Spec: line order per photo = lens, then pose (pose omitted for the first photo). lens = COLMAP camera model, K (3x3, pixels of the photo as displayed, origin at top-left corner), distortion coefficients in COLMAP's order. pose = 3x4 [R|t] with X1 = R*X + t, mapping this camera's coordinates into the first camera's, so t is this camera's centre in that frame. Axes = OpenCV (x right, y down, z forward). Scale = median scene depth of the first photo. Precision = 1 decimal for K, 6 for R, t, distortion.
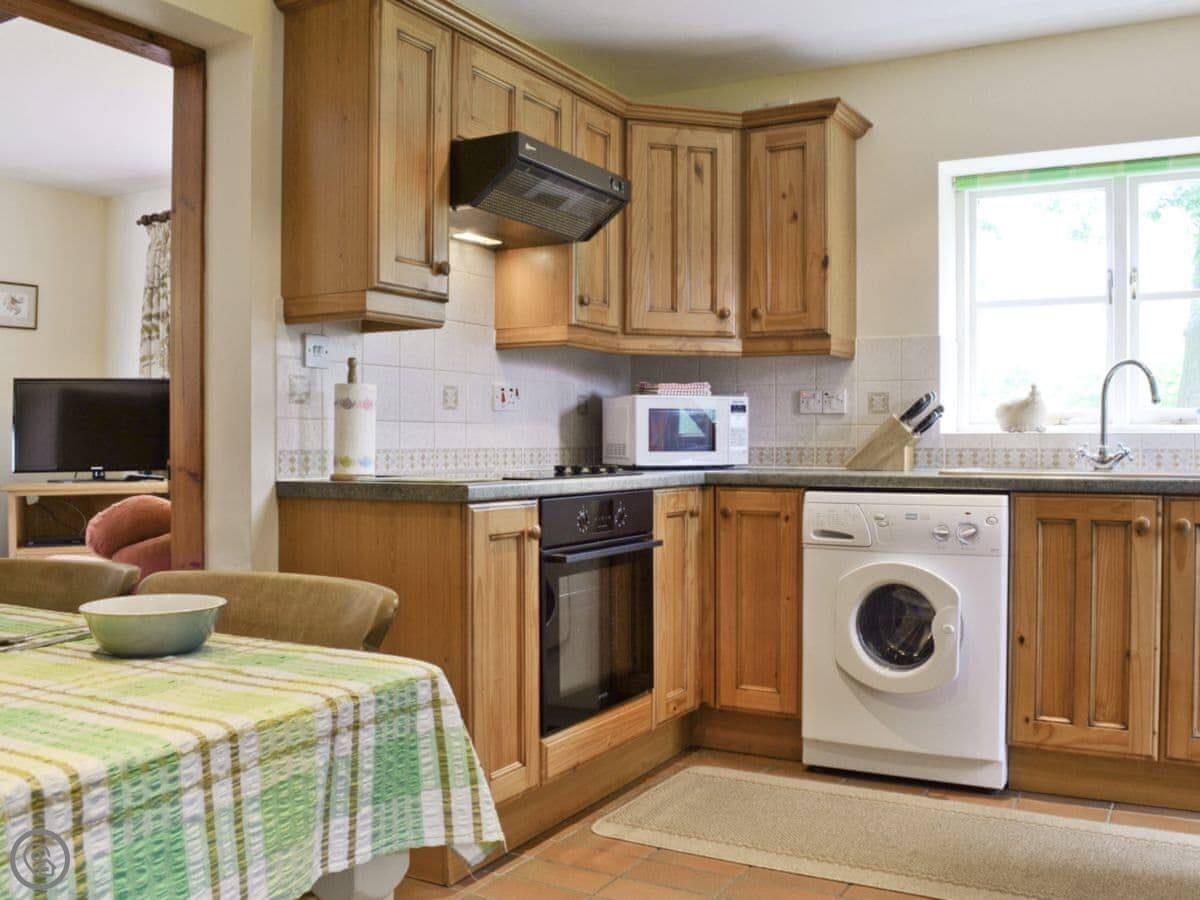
lens RADIAL K [[1089.9, 0, 600.0], [0, 1089.9, 450.0], [0, 0, 1]] dist [-0.004487, -0.021207]
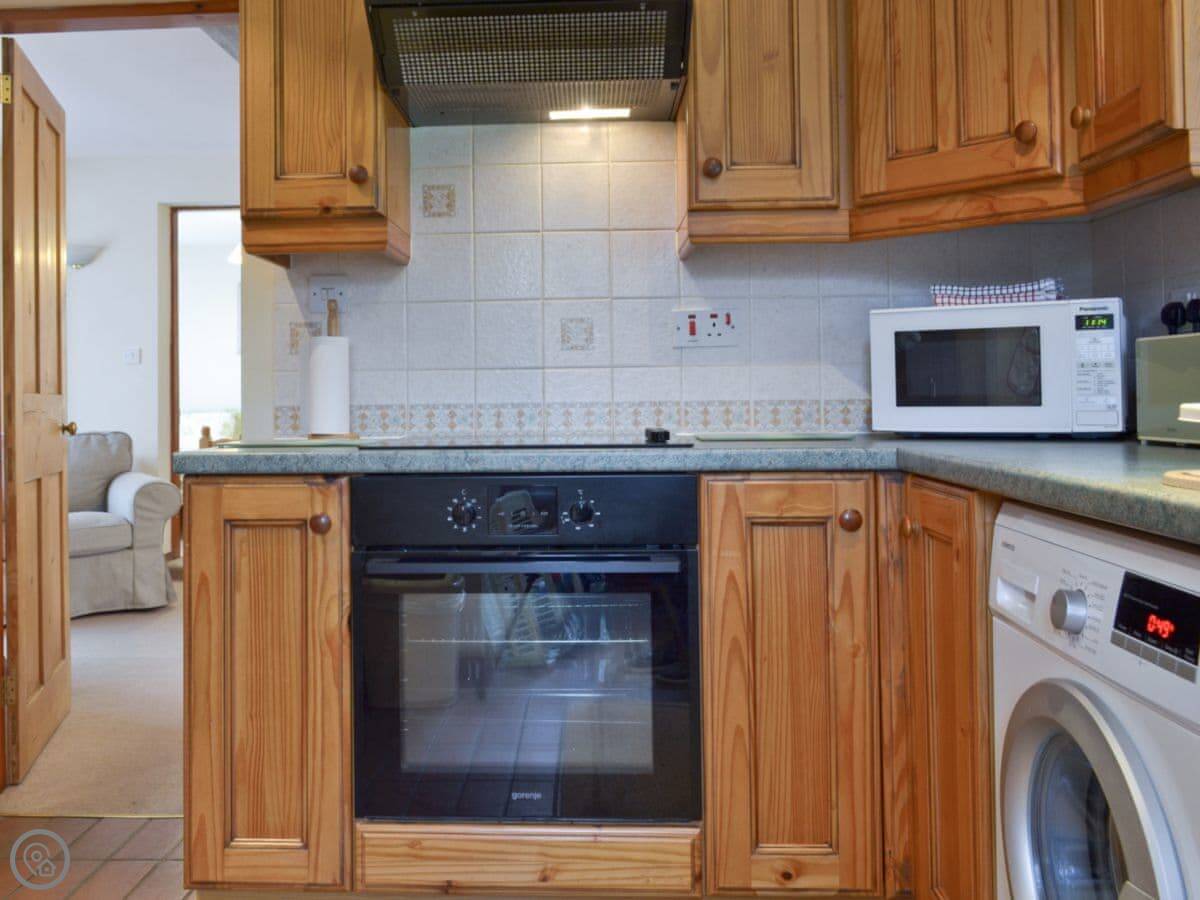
lens RADIAL K [[1030.4, 0, 598.7], [0, 1030.4, 396.0], [0, 0, 1]] dist [-0.004463, 0.000900]
pose [[0.490392, -0.001657, -0.871500, 0.471313], [-0.000707, 0.999997, -0.002299, -0.003391], [0.871502, 0.001744, 0.490389, 0.644628]]
